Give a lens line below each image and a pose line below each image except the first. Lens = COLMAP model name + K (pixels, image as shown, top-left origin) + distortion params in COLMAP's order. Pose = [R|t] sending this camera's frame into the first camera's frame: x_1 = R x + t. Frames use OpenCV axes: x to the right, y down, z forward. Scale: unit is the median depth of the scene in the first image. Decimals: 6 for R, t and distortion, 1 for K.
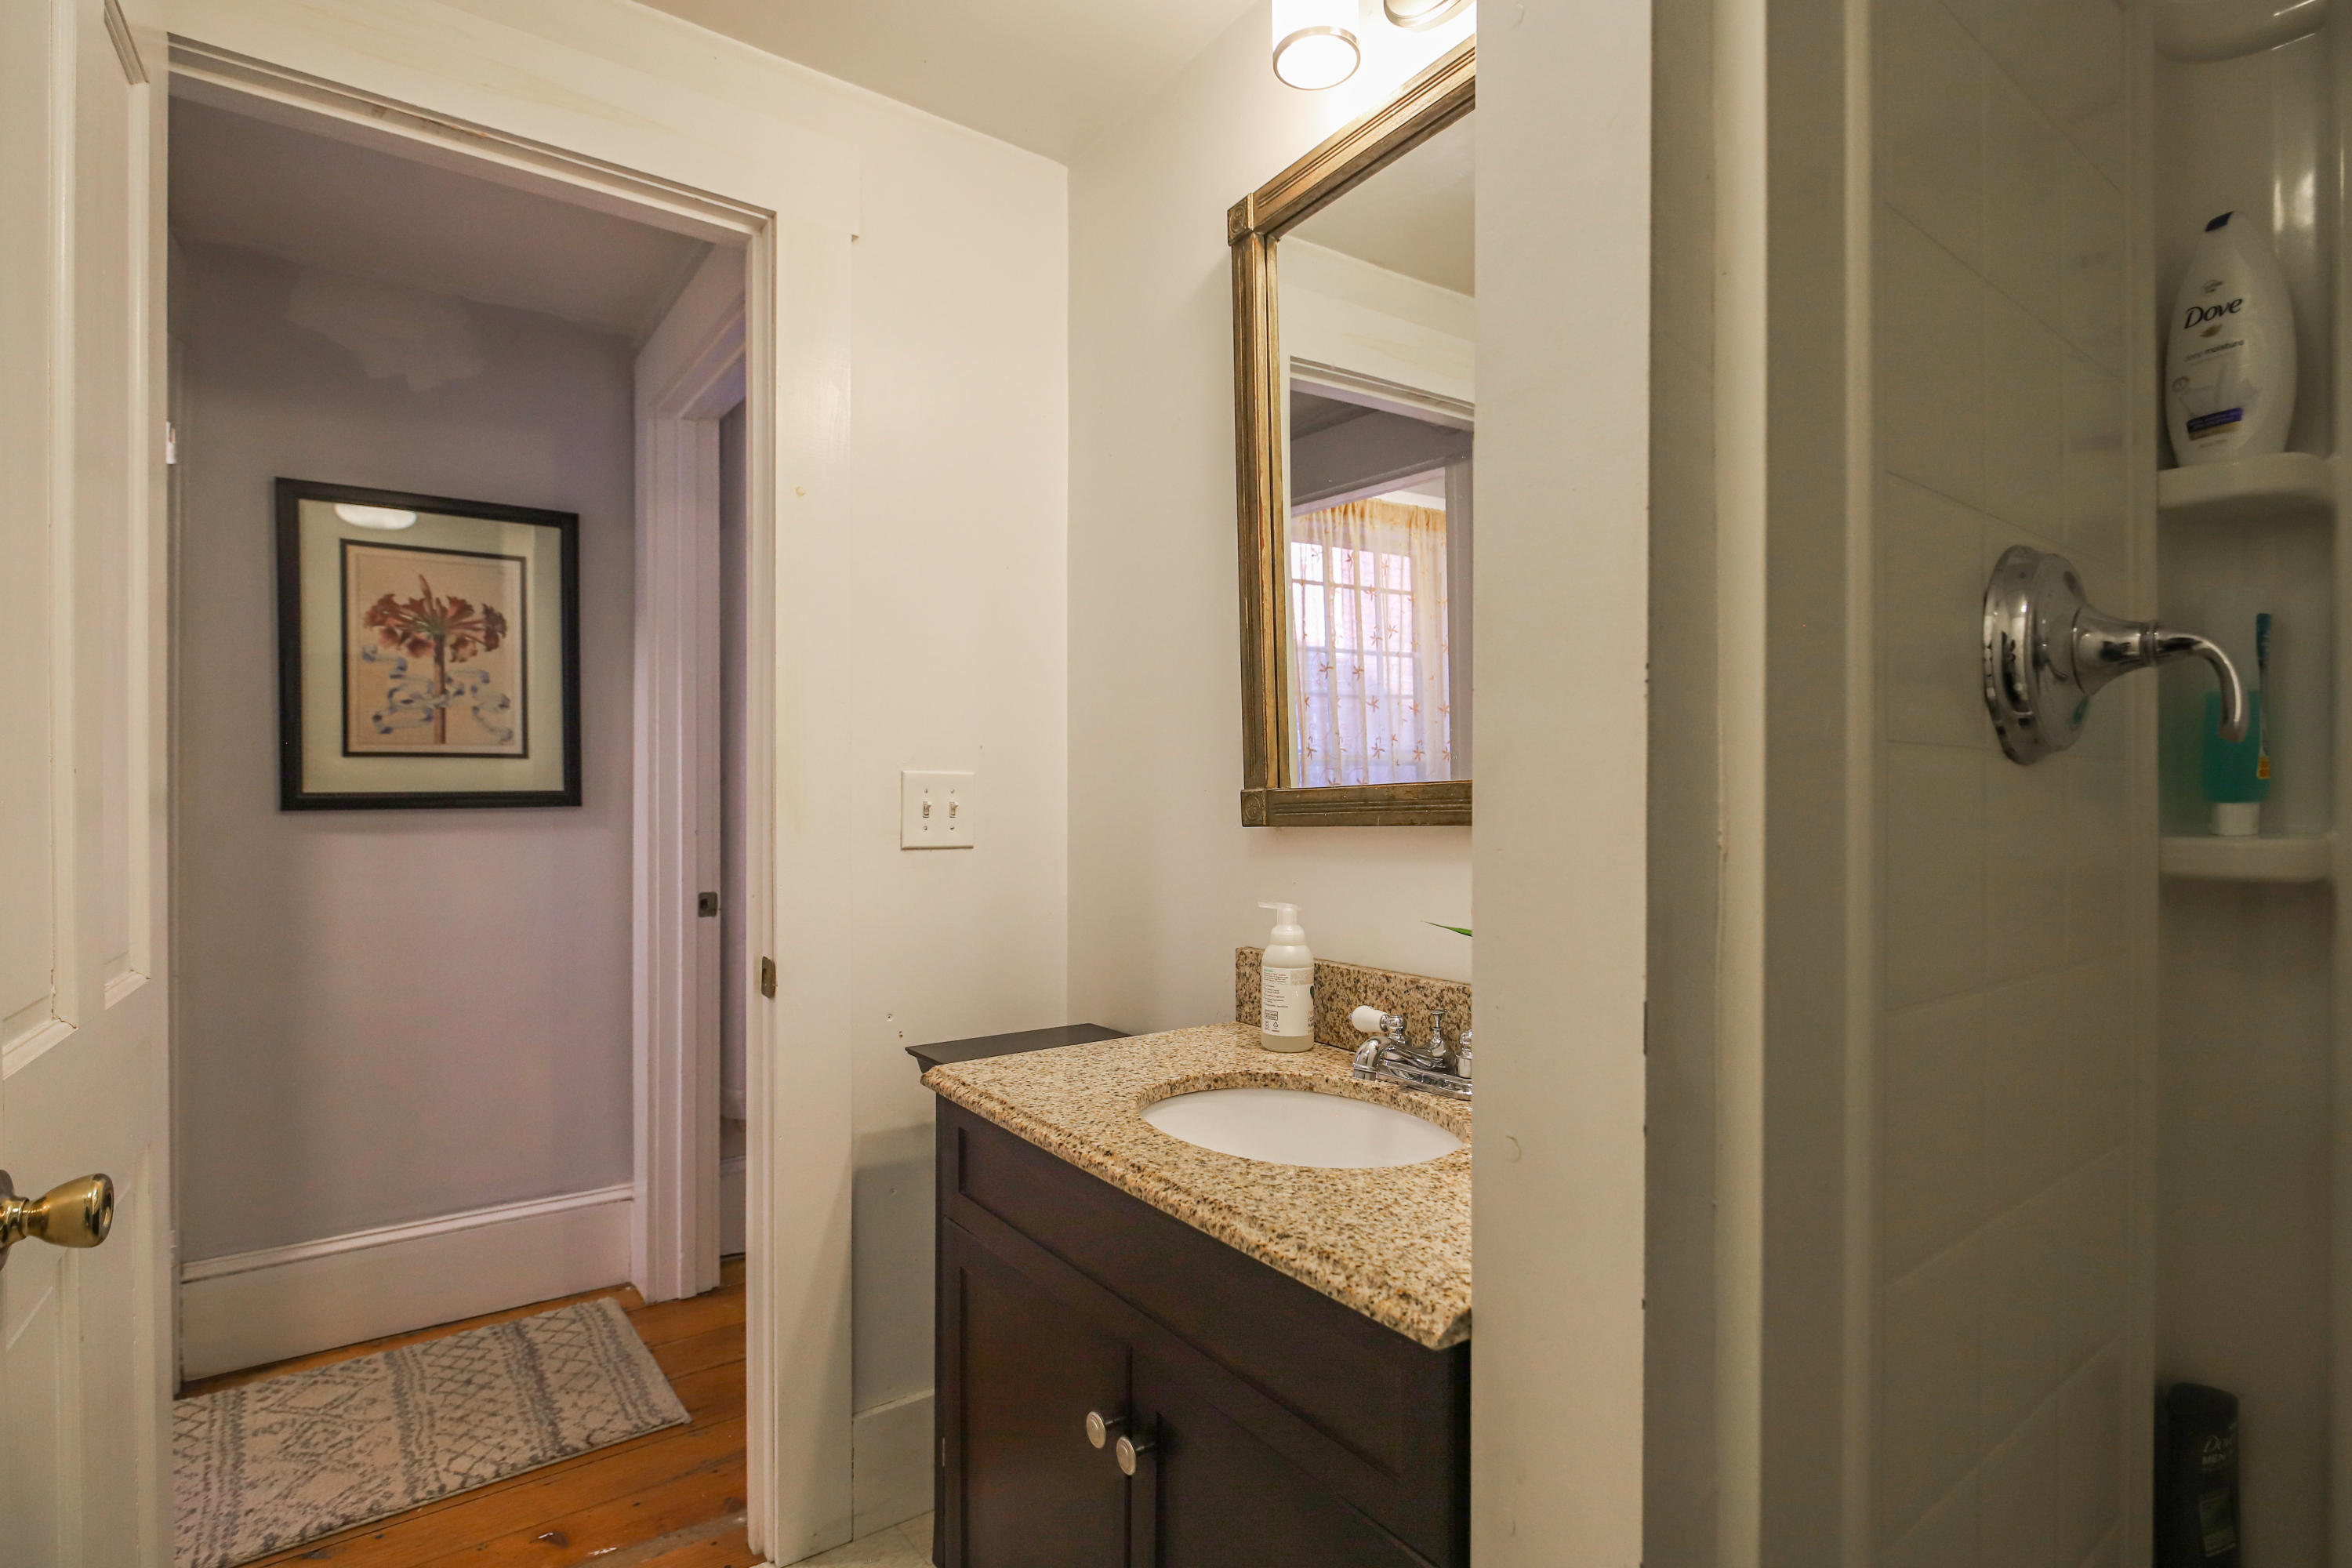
lens RADIAL K [[1145.3, 0, 1189.9], [0, 1145.3, 795.4], [0, 0, 1]] dist [-0.010139, -0.002402]
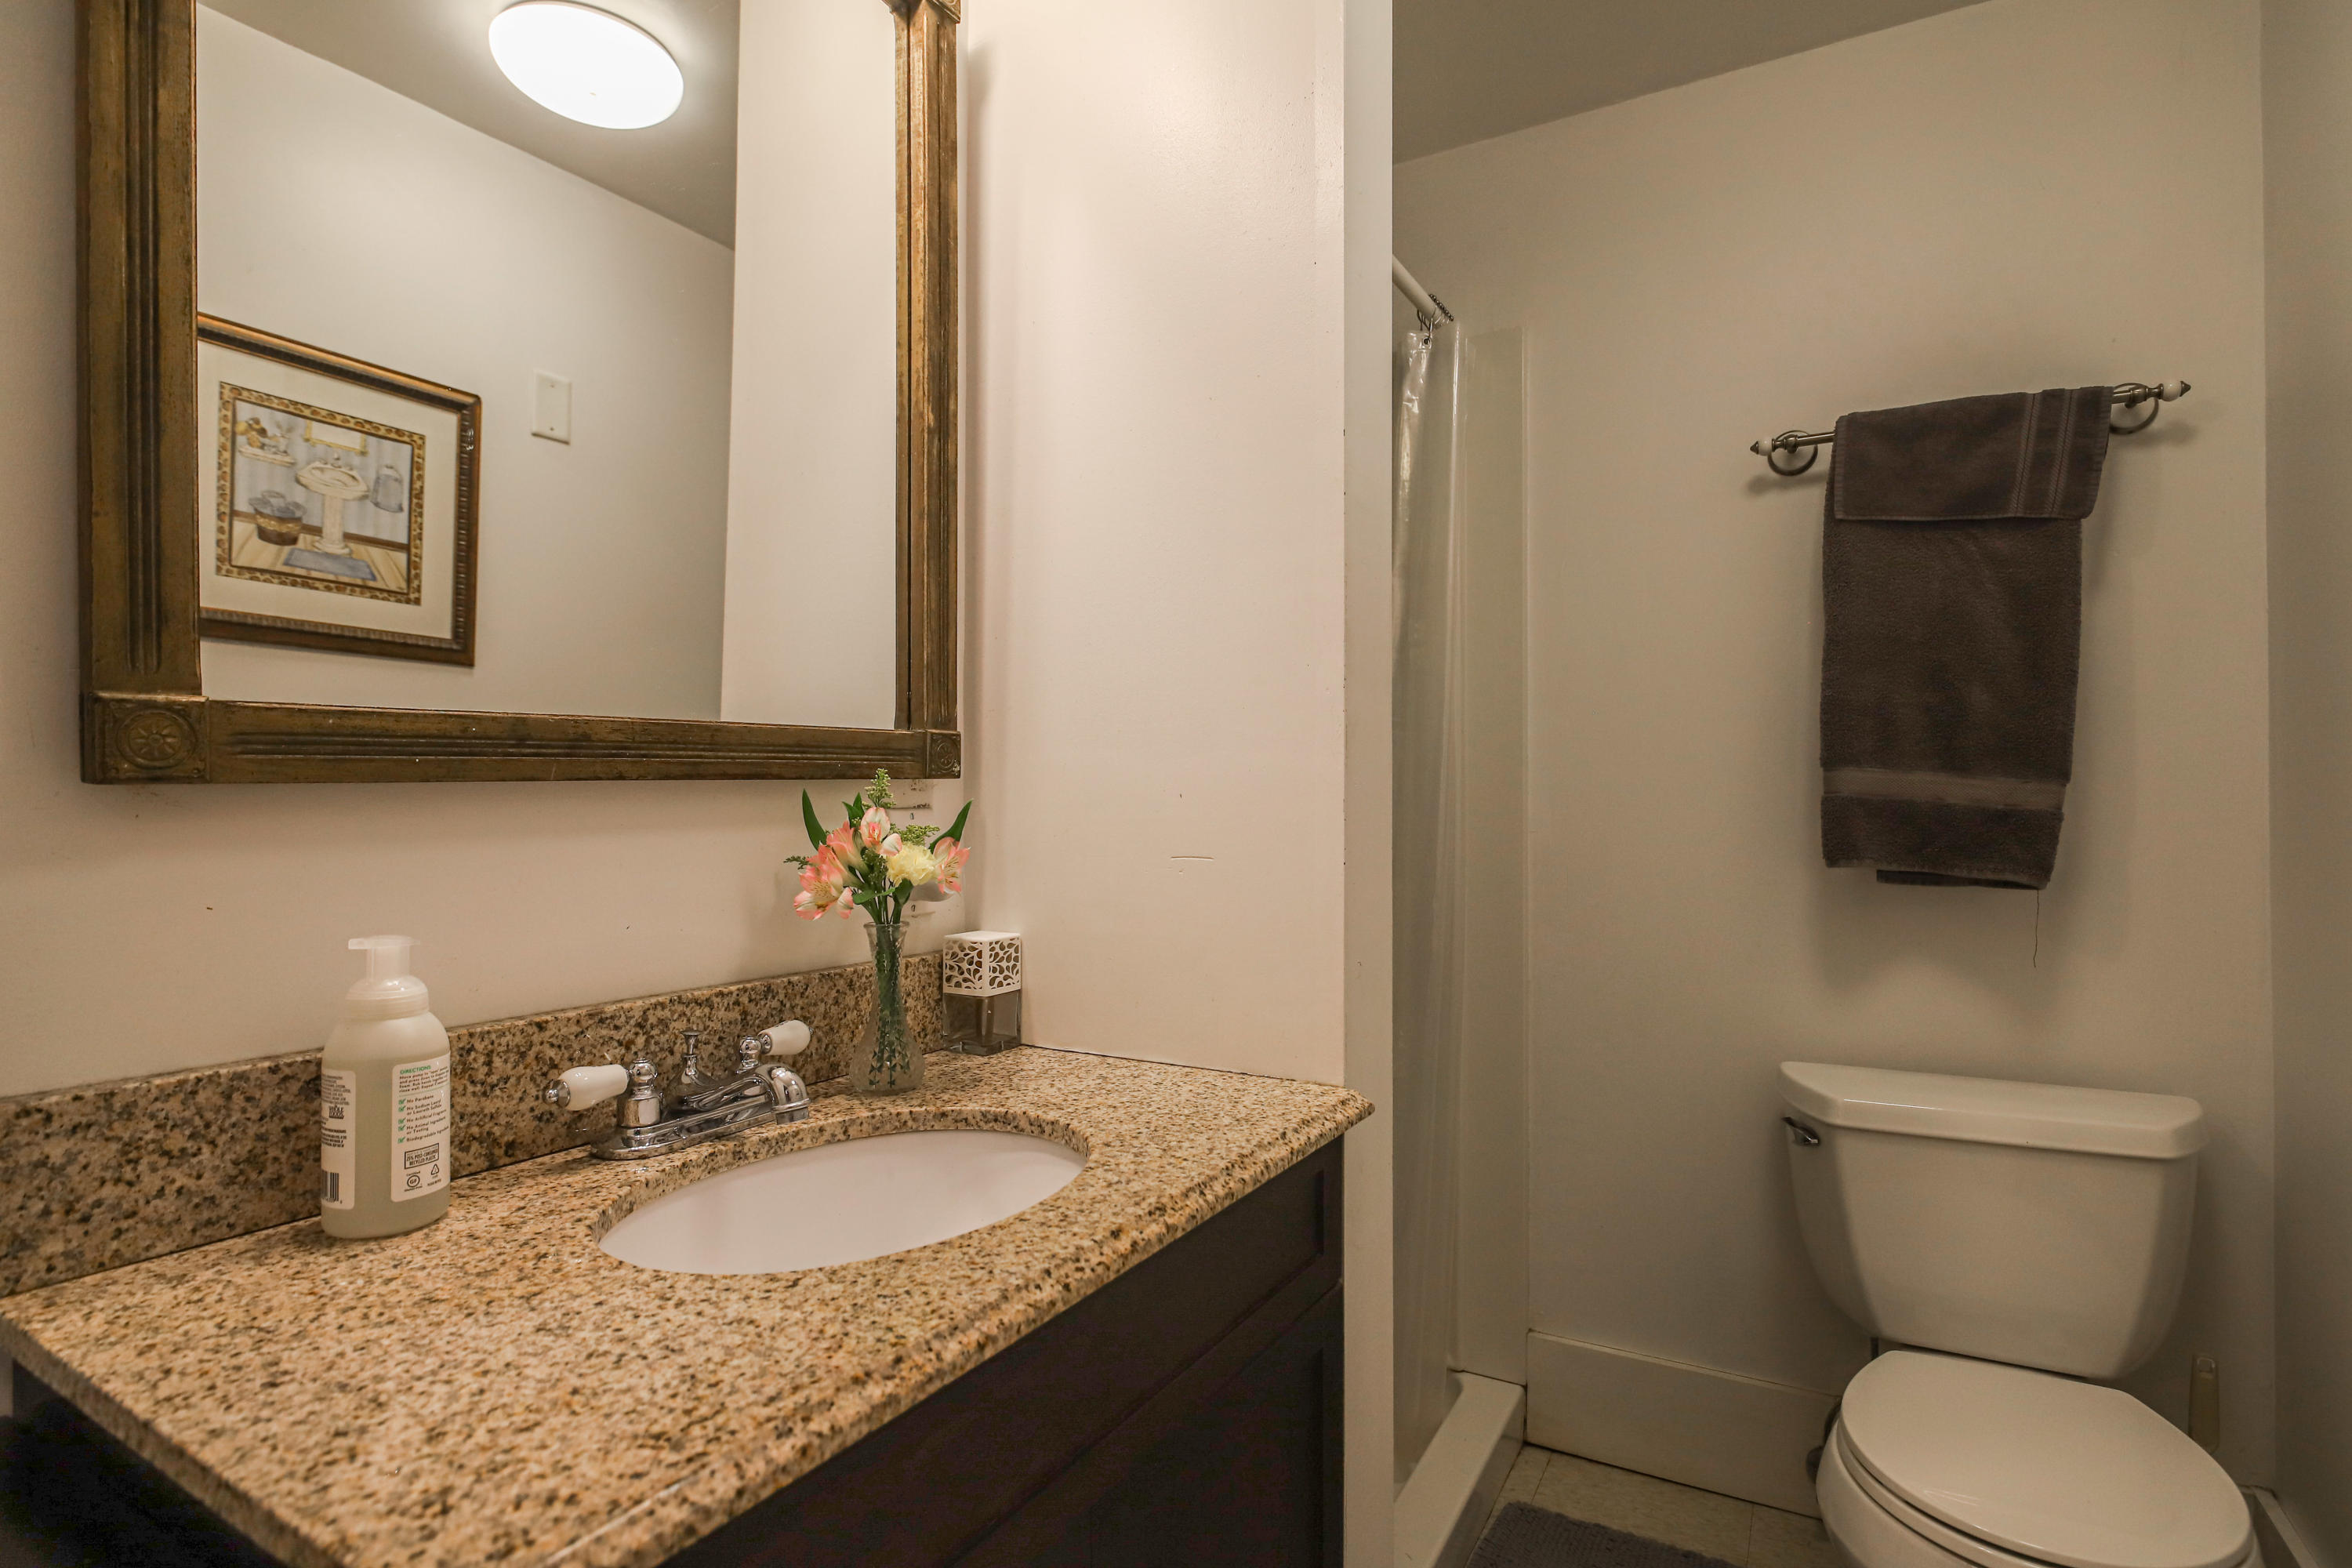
lens RADIAL K [[1145.3, 0, 1220.3], [0, 1145.3, 791.5], [0, 0, 1]] dist [-0.010139, -0.002402]
pose [[-0.421713, 0.005827, 0.906711, -0.667428], [-0.003495, 0.999961, -0.008052, 0.043595], [-0.906723, -0.006565, -0.421677, 1.126356]]
